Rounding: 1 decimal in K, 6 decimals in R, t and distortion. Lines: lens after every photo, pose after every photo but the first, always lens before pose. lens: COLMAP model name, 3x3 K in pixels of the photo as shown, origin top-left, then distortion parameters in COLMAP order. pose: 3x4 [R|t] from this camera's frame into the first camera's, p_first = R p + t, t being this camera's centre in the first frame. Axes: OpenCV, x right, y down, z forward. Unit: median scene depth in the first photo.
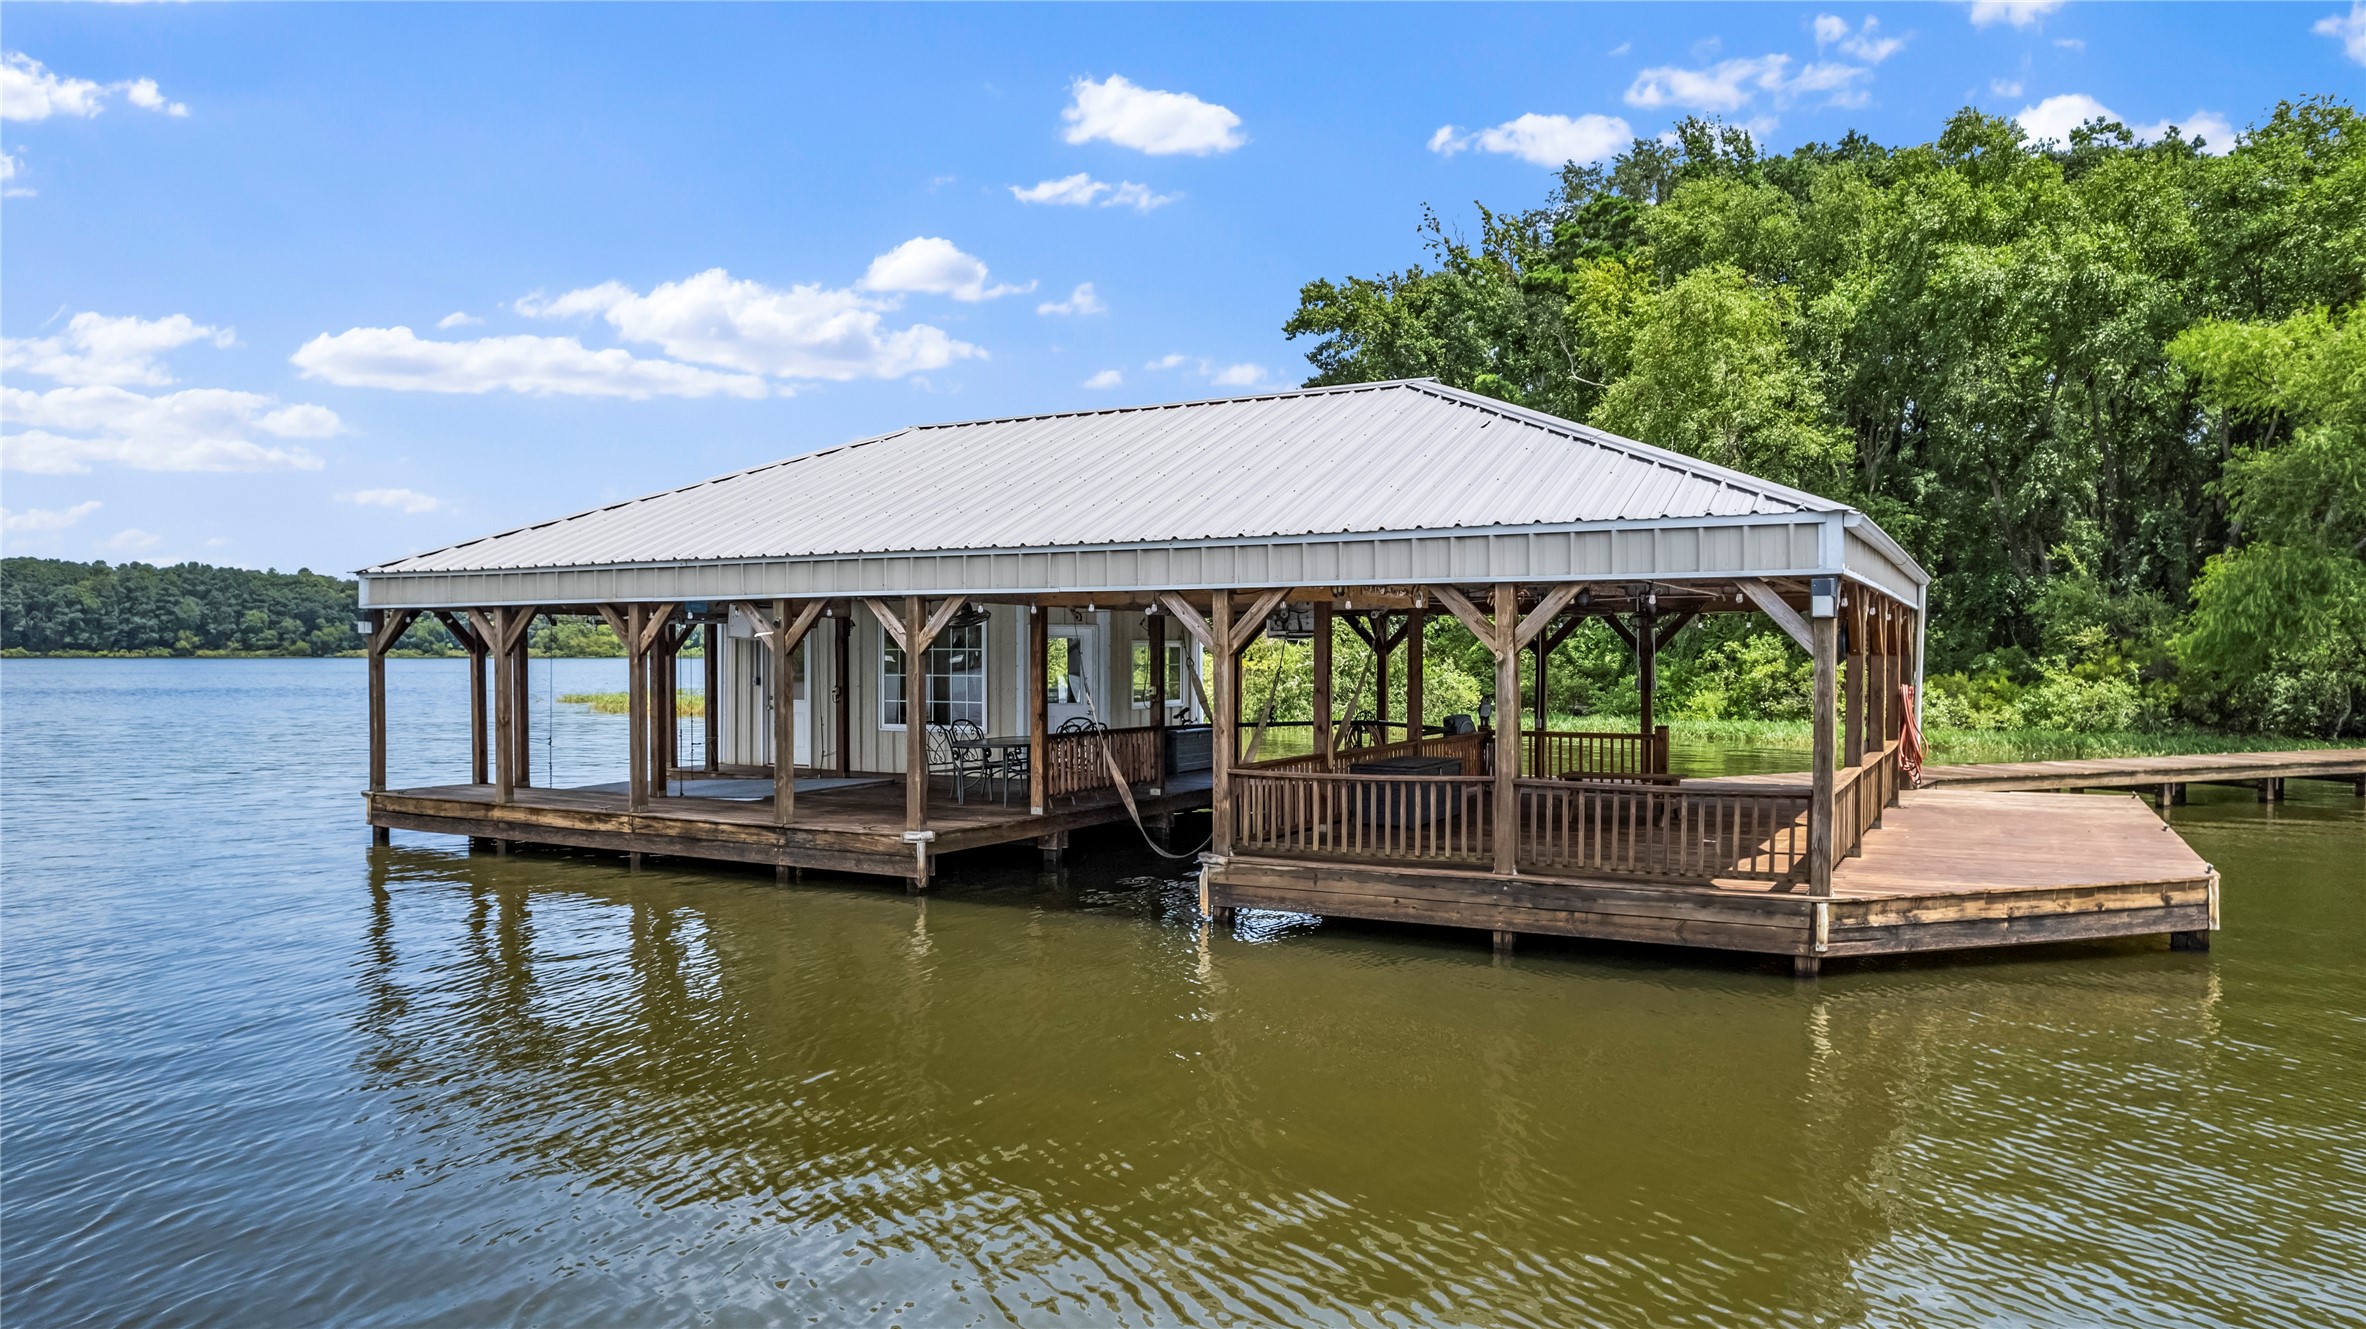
lens RADIAL K [[1510.1, 0, 1189.5], [0, 1510.1, 668.4], [0, 0, 1]] dist [-0.087716, 0.075040]
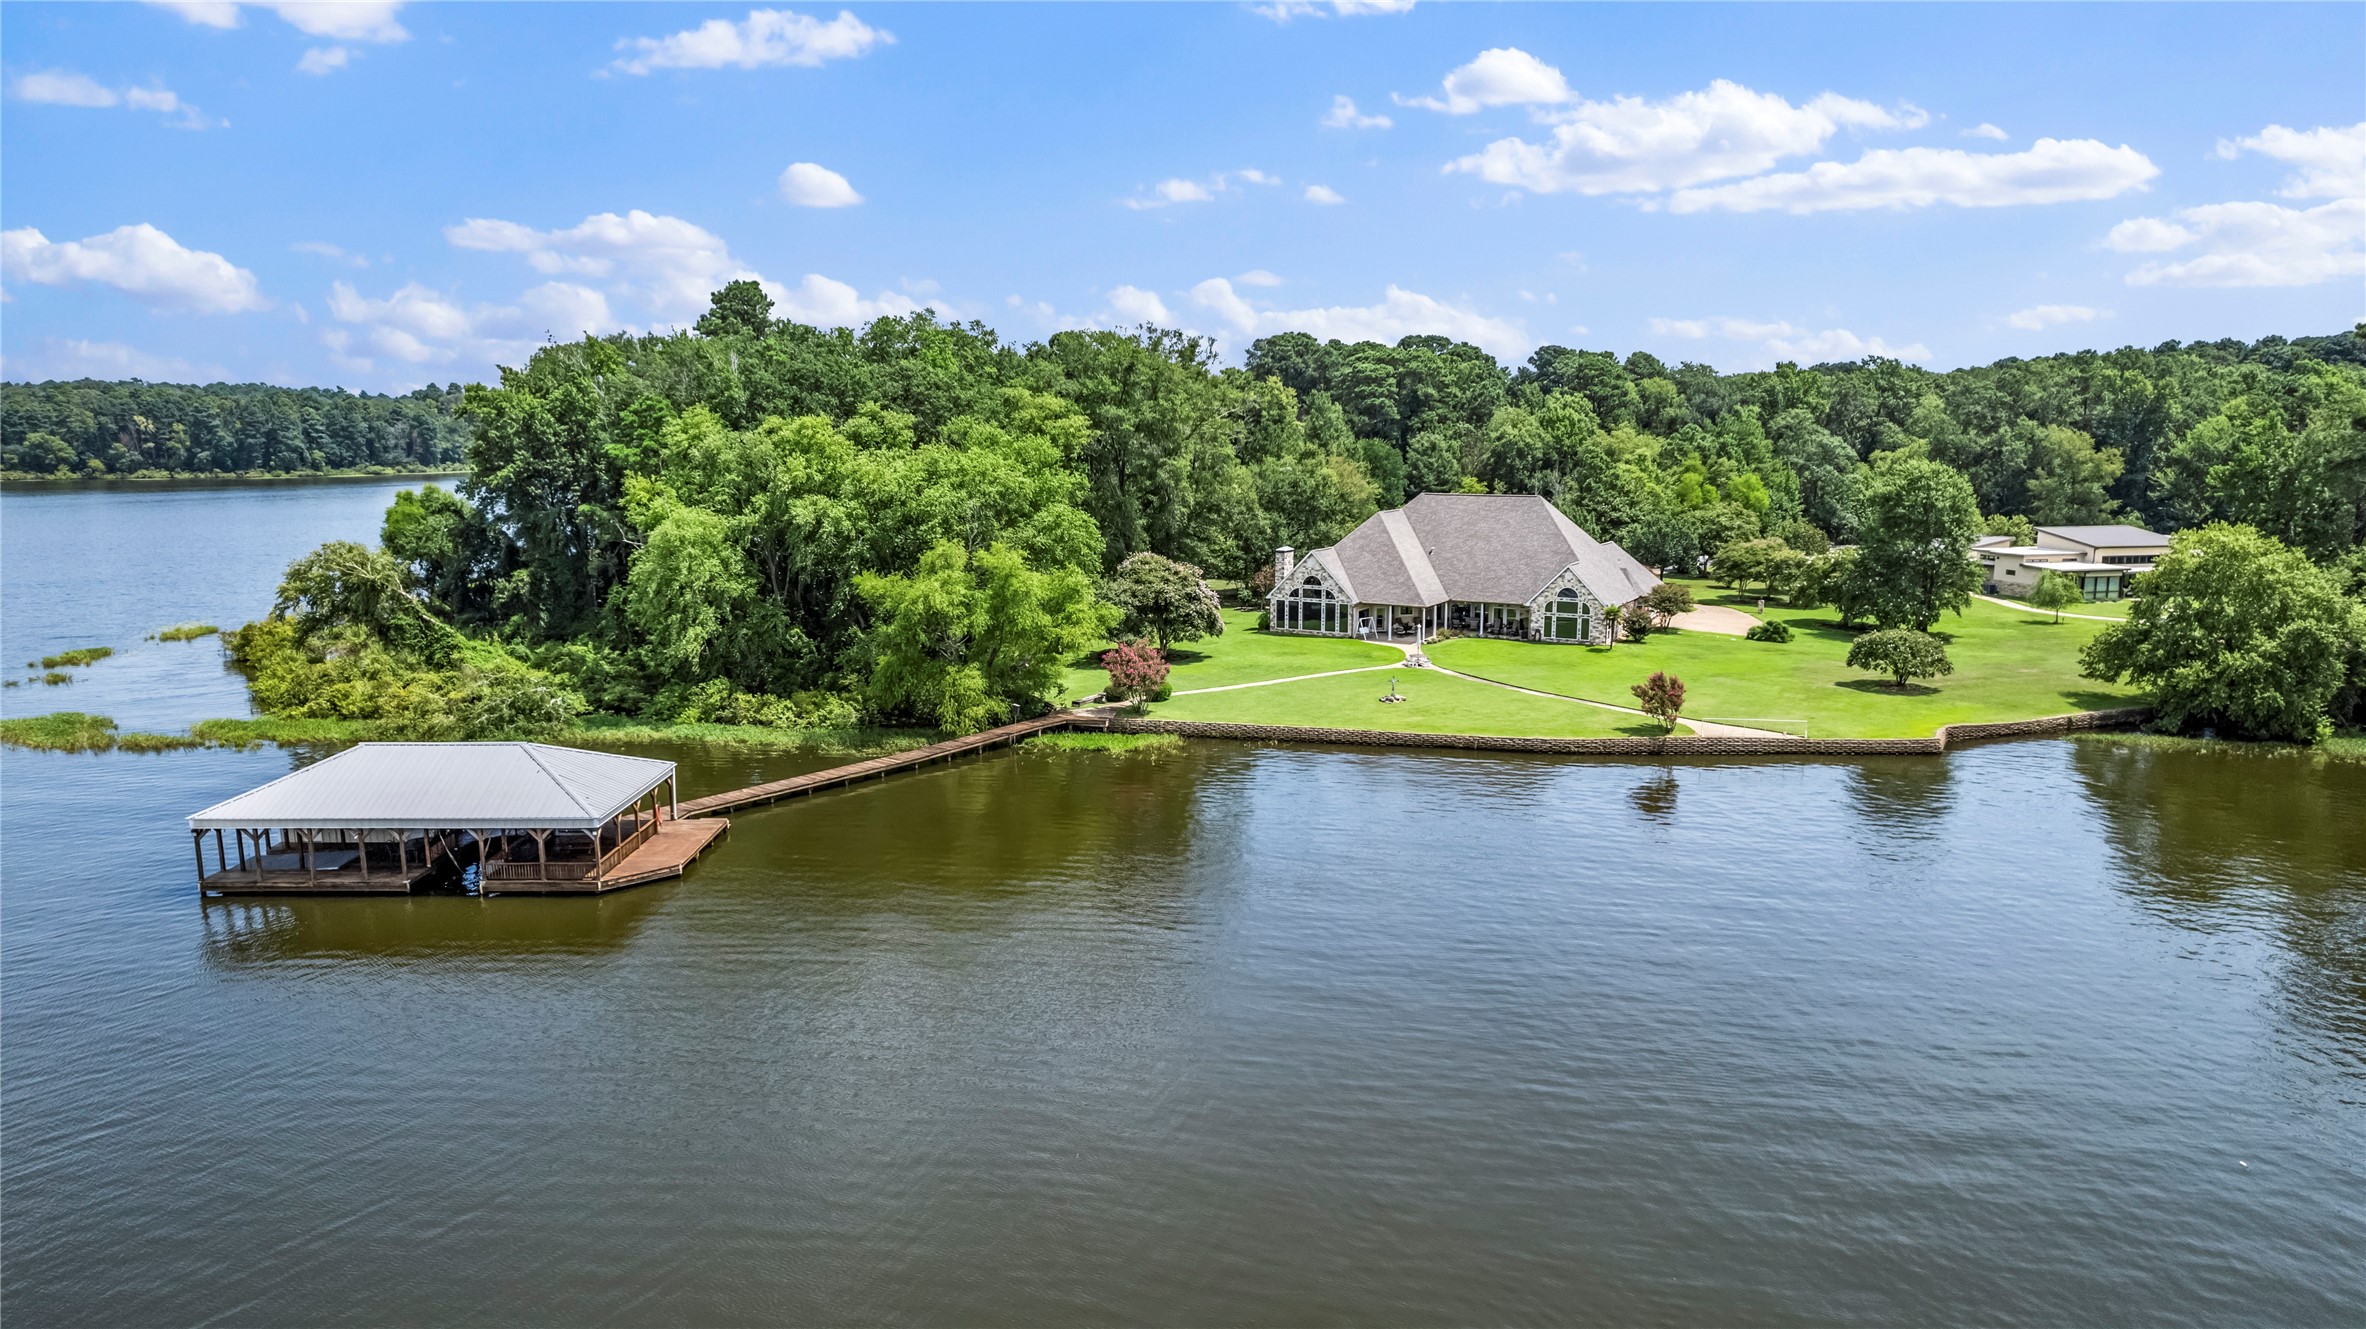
lens RADIAL K [[1510.1, 0, 1189.5], [0, 1510.1, 668.4], [0, 0, 1]] dist [-0.087716, 0.075040]
pose [[0.866502, -0.082646, 0.492284, -0.299364], [0.003192, 0.987096, 0.160098, -1.287680], [-0.499163, -0.137154, 0.855585, -4.052659]]
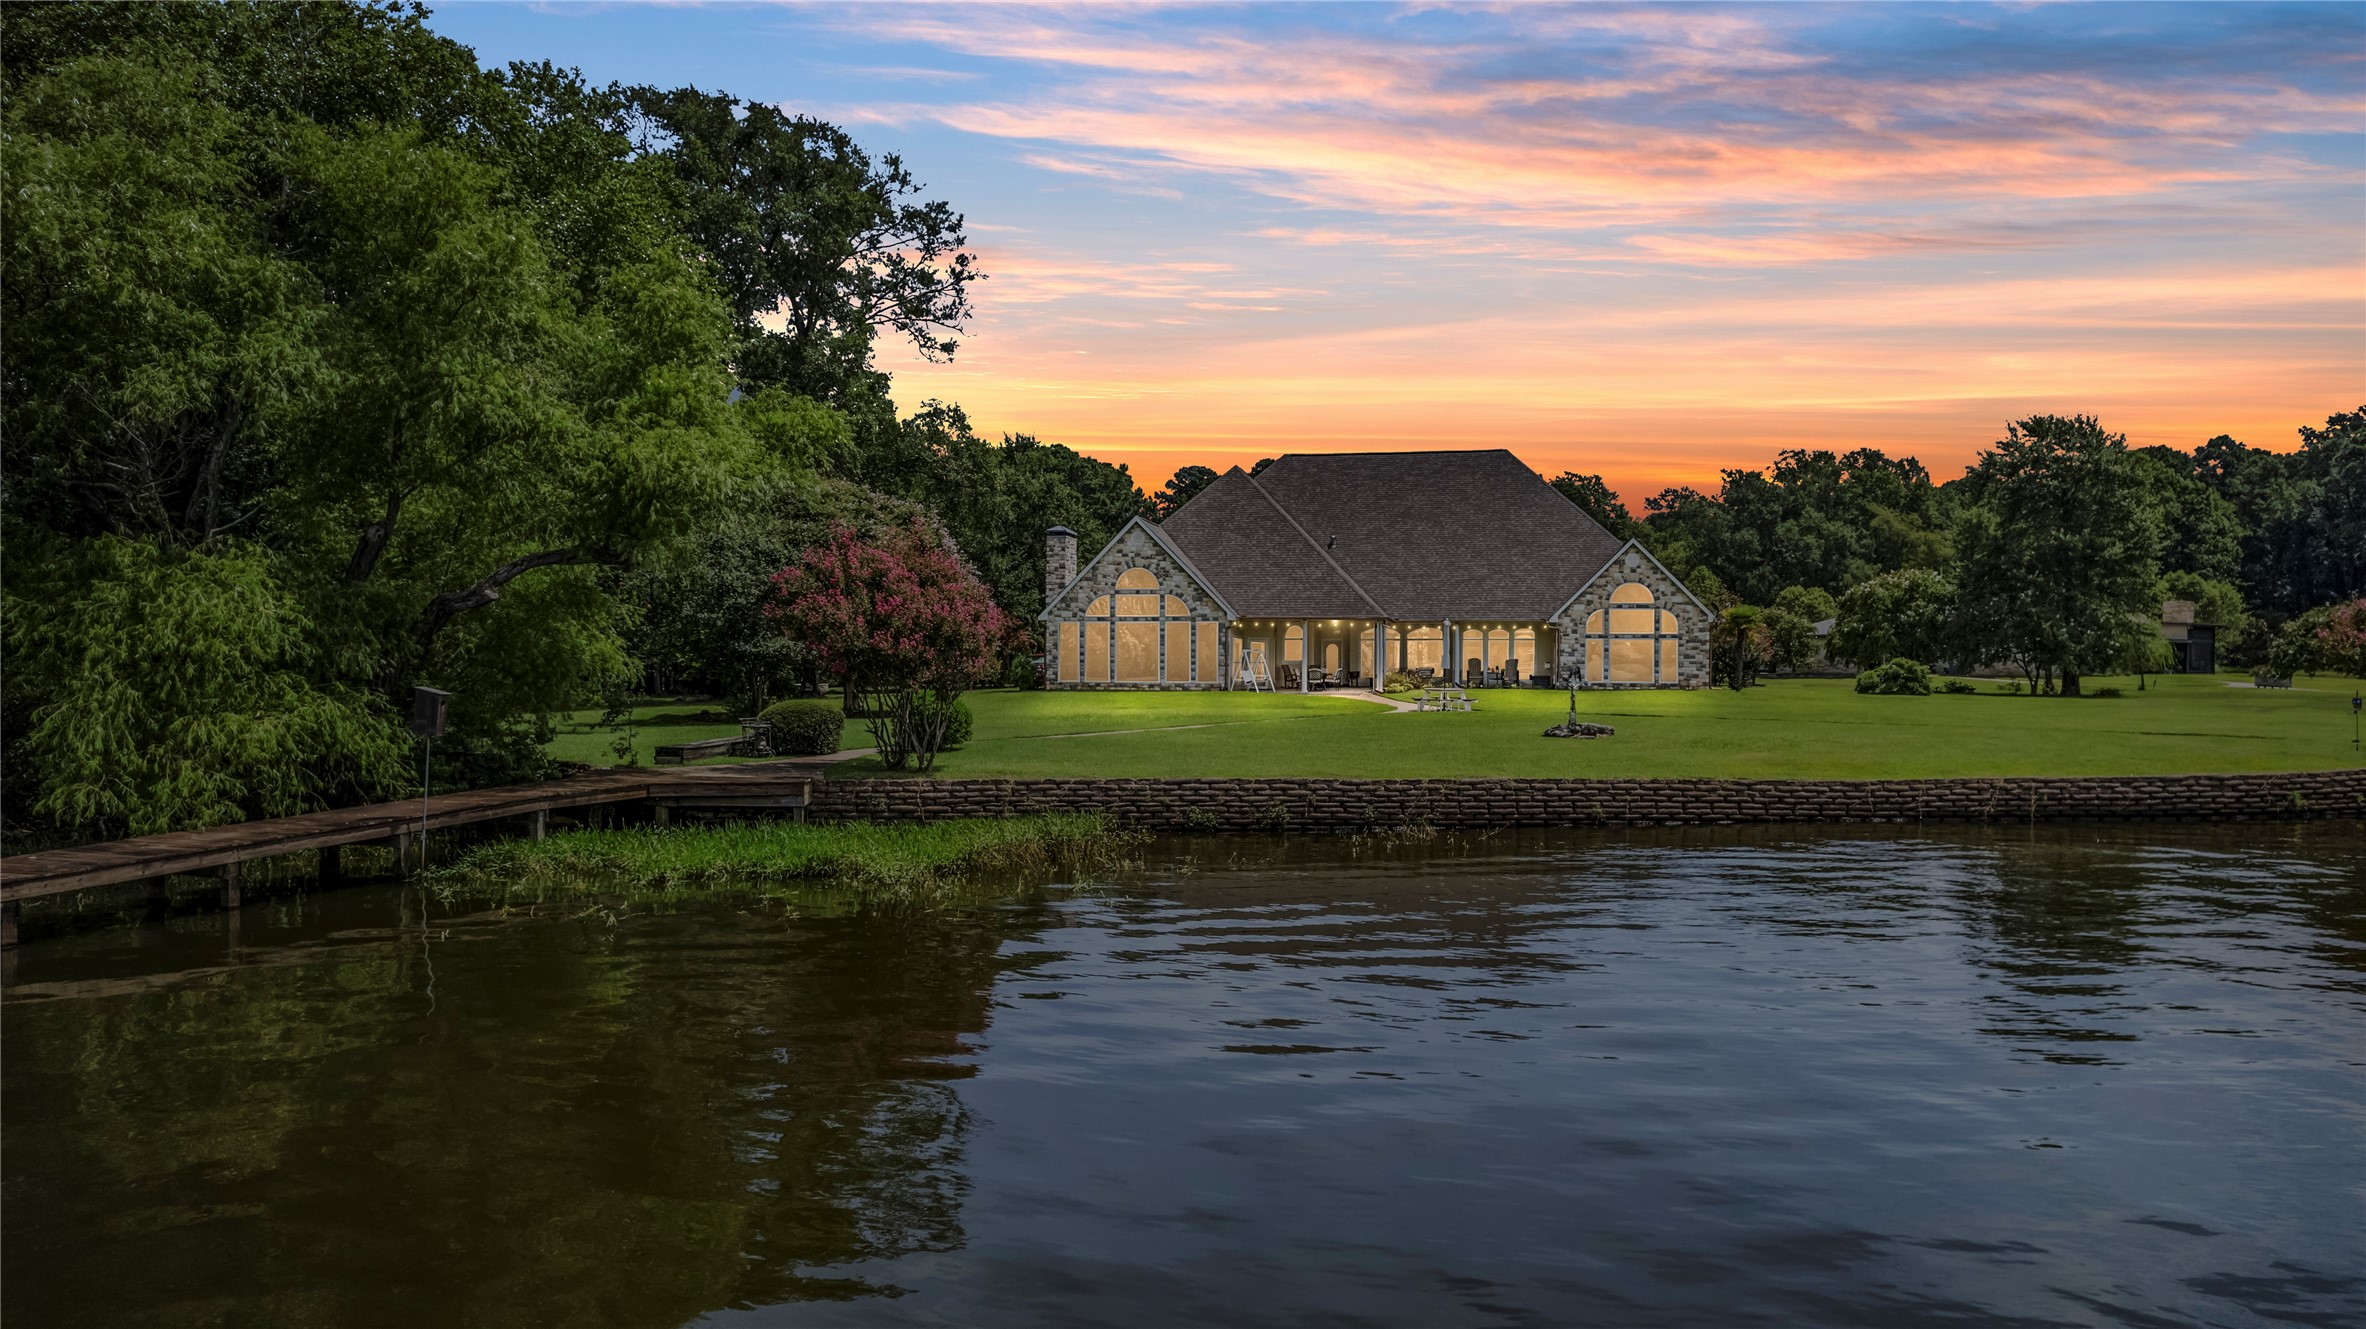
lens RADIAL K [[1510.1, 0, 1189.5], [0, 1510.1, 668.4], [0, 0, 1]] dist [-0.087716, 0.075040]
pose [[0.668691, -0.006709, 0.743510, 1.787778], [0.000167, 0.999961, 0.008873, -0.050088], [-0.743540, -0.005810, 0.668666, 0.631889]]
